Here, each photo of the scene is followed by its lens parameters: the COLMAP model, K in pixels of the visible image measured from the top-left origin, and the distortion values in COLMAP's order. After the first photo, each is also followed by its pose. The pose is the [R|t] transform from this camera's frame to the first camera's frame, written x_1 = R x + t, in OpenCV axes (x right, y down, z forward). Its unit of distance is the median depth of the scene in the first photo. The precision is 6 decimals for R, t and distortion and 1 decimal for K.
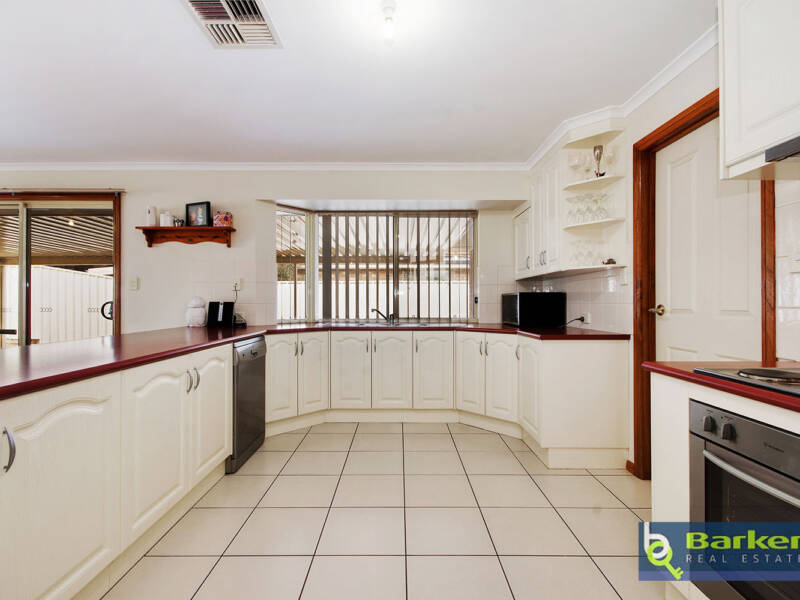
lens RADIAL K [[390.7, 0, 400.8], [0, 390.7, 299.7], [0, 0, 1]] dist [-0.002330, 0.000438]
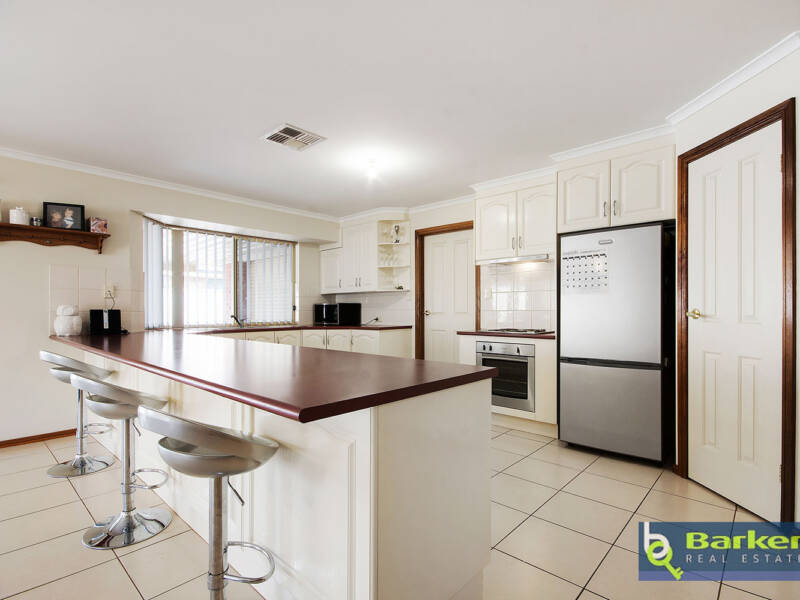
lens RADIAL K [[390.7, 0, 387.2], [0, 390.7, 309.5], [0, 0, 1]] dist [-0.002330, 0.000438]
pose [[0.705889, -0.000877, 0.708322, -0.642956], [-0.002691, 0.999989, 0.003920, 0.000171], [-0.708318, -0.004673, 0.705878, -0.216613]]
